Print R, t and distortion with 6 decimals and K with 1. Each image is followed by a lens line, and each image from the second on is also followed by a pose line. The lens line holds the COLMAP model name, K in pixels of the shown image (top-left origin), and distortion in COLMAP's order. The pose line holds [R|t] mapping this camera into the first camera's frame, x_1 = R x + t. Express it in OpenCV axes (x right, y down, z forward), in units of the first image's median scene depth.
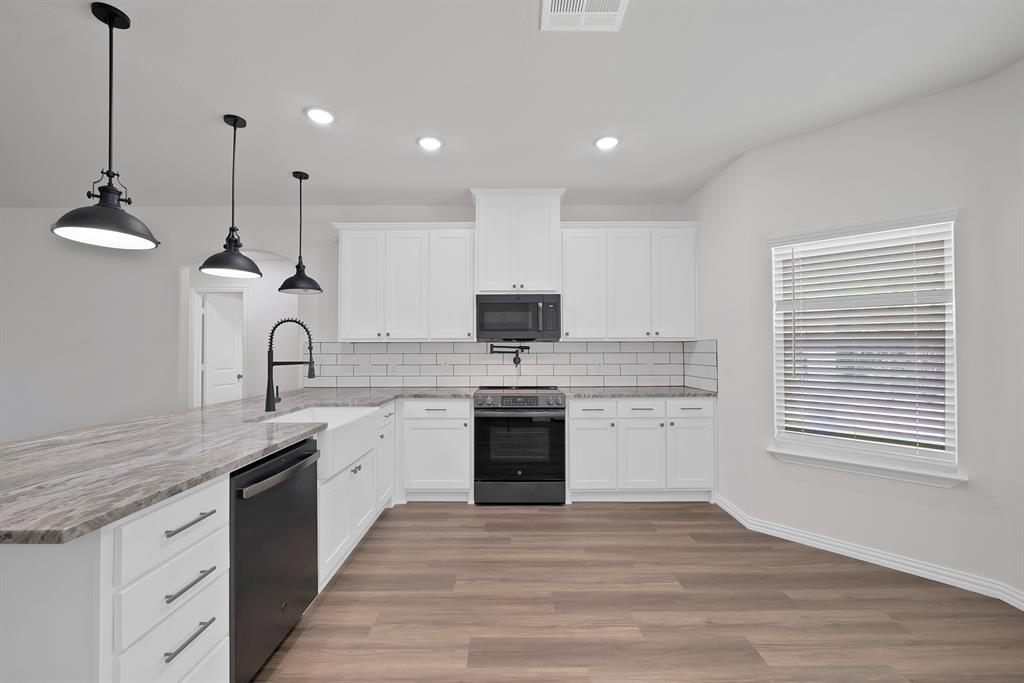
lens RADIAL K [[435.4, 0, 497.9], [0, 435.4, 341.7], [0, 0, 1]] dist [-0.004657, -0.000526]
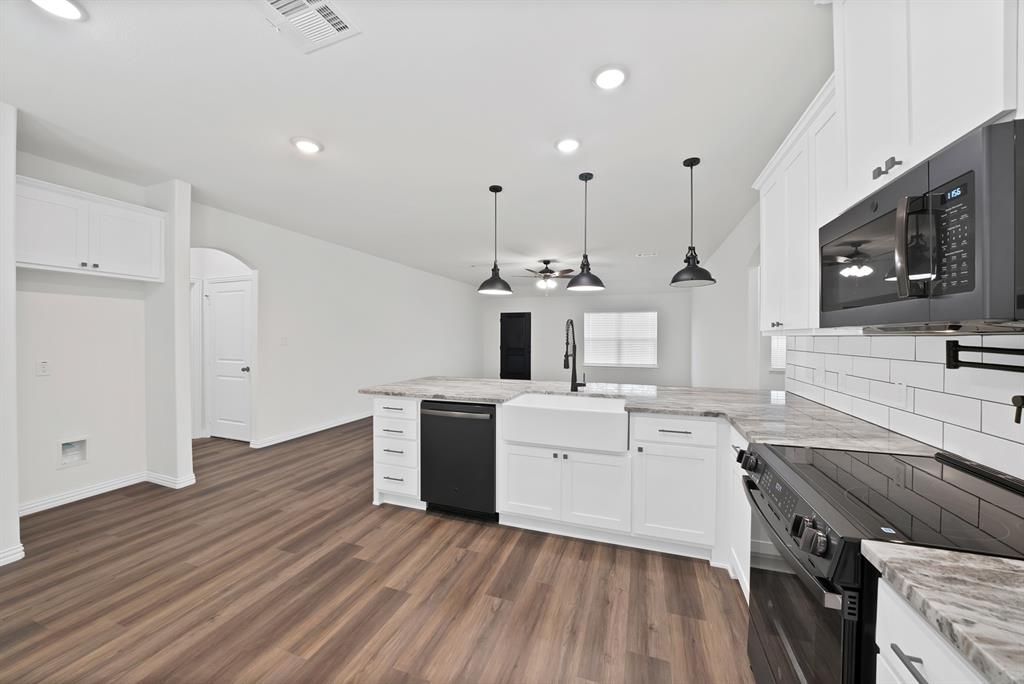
lens RADIAL K [[341.1, 0, 490.8], [0, 341.1, 338.7], [0, 0, 1]] dist [-0.017605, -0.000028]
pose [[-0.324070, 0.006496, -0.946011, 0.412351], [0.018390, 0.999831, 0.000565, -0.003272], [0.945854, -0.017214, -0.324135, 0.855642]]
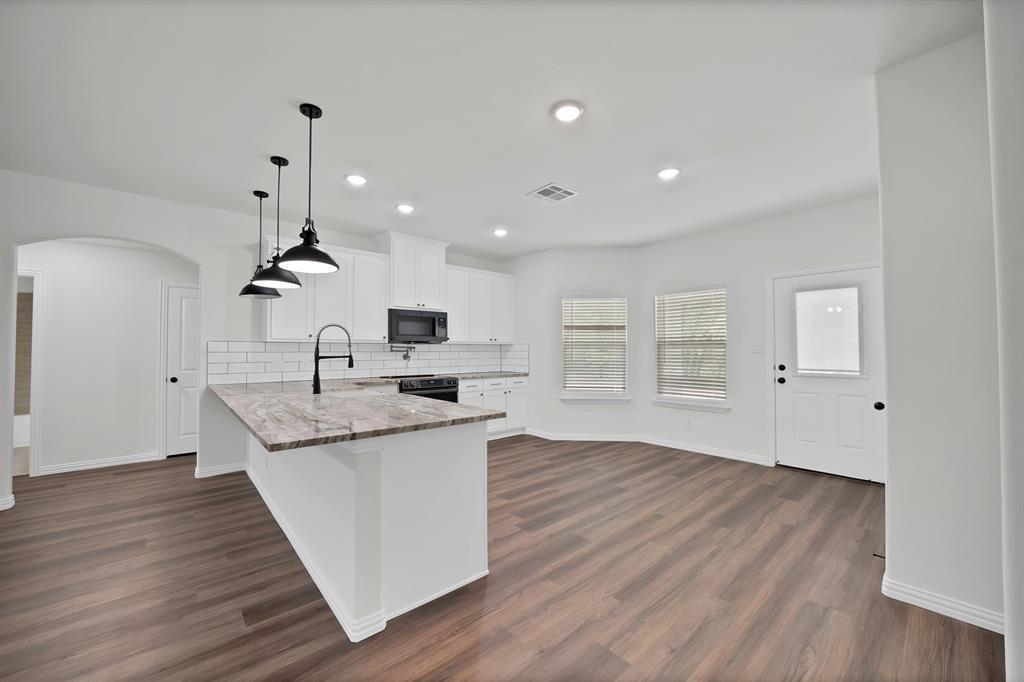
lens RADIAL K [[435.4, 0, 497.9], [0, 435.4, 341.2], [0, 0, 1]] dist [-0.004657, -0.000526]
pose [[0.747837, 0.017273, 0.663658, -0.773331], [-0.011917, 0.999850, -0.012595, 0.008318], [-0.663776, 0.001510, 0.747930, -0.267683]]
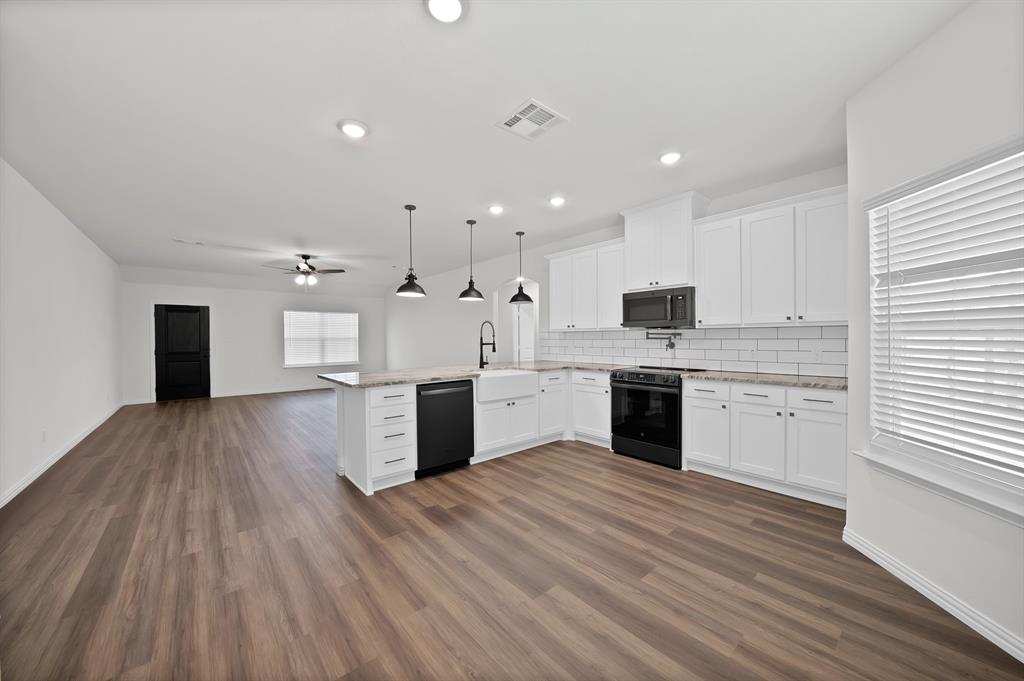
lens RADIAL K [[362.9, 0, 463.3], [0, 362.9, 341.8], [0, 0, 1]] dist [-0.020039, -0.000001]
pose [[0.588207, 0.007162, -0.808679, 0.584720], [0.021345, 0.999475, 0.024378, -0.001574], [0.808429, -0.031601, 0.587745, -0.018987]]
